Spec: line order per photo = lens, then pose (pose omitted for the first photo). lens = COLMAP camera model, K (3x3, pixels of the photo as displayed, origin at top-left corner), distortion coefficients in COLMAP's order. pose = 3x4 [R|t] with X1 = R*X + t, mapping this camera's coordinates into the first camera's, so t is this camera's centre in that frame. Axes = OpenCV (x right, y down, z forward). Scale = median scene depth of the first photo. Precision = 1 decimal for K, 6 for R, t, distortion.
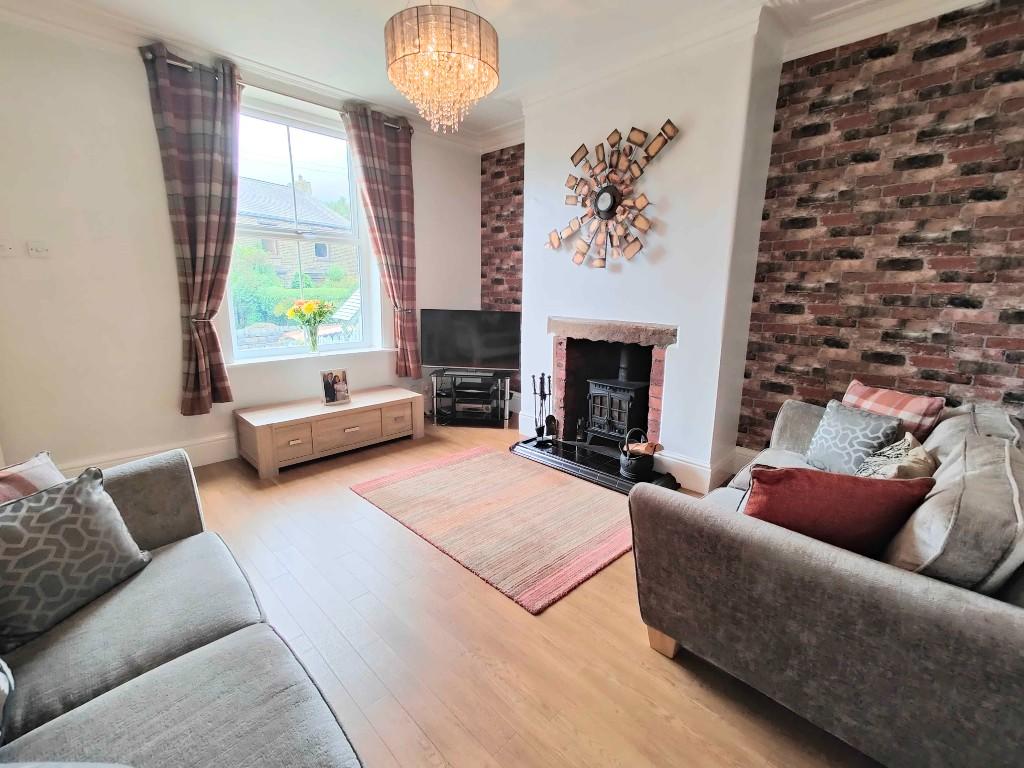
lens RADIAL K [[450.1, 0, 515.5], [0, 450.1, 382.5], [0, 0, 1]] dist [0.003403, 0.000702]
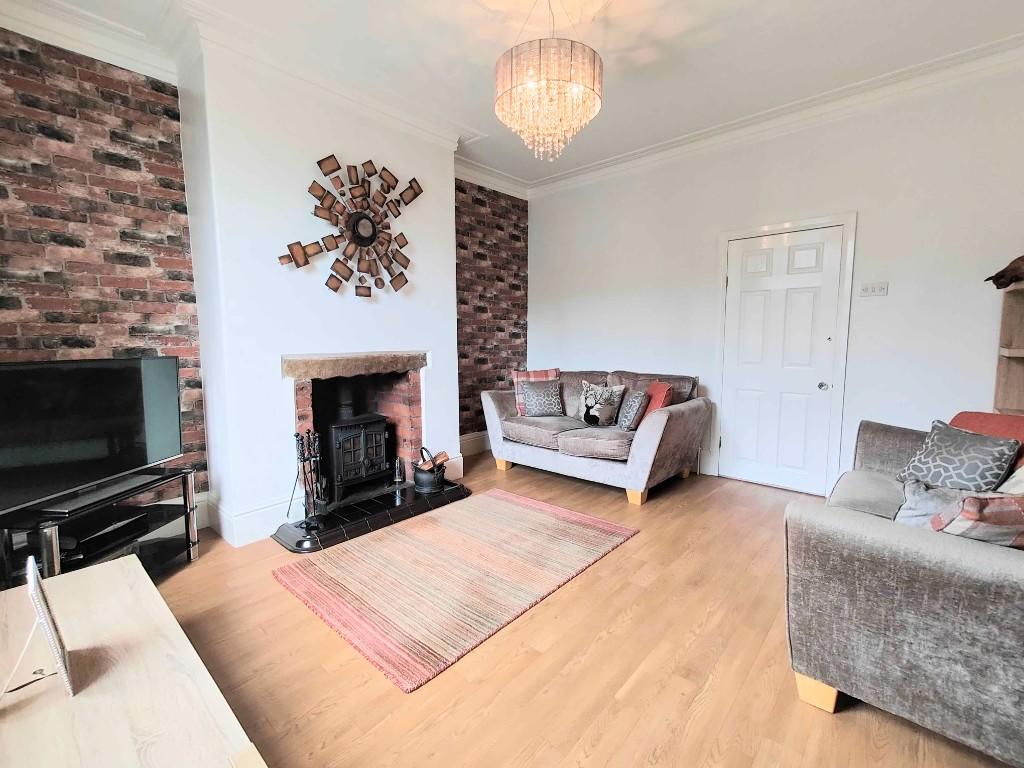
lens RADIAL K [[450.1, 0, 514.2], [0, 450.1, 380.9], [0, 0, 1]] dist [0.003403, 0.000702]
pose [[-0.052788, -0.113677, 0.992114, -0.720117], [0.205721, 0.970951, 0.122198, -0.126123], [-0.977186, 0.210549, -0.027869, 0.708296]]
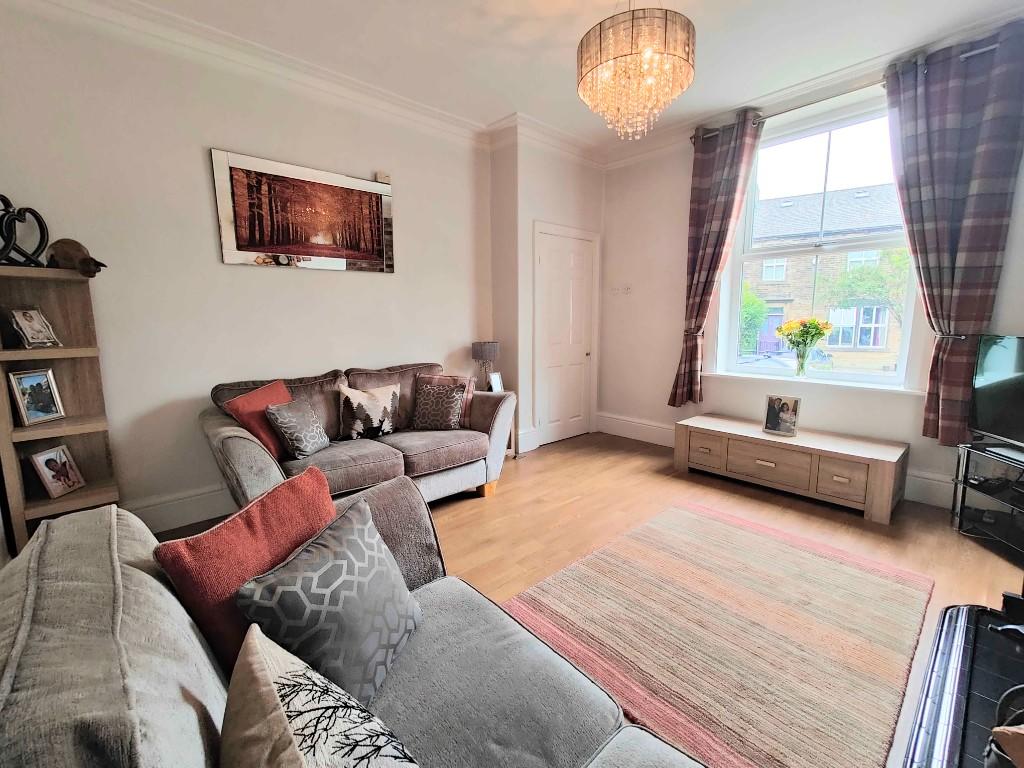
lens RADIAL K [[450.1, 0, 513.8], [0, 450.1, 381.8], [0, 0, 1]] dist [0.003403, 0.000702]
pose [[-0.054351, 0.130572, -0.989948, 0.519482], [-0.199281, 0.970050, 0.138888, -0.074633], [0.978434, 0.204826, -0.026702, 0.512527]]
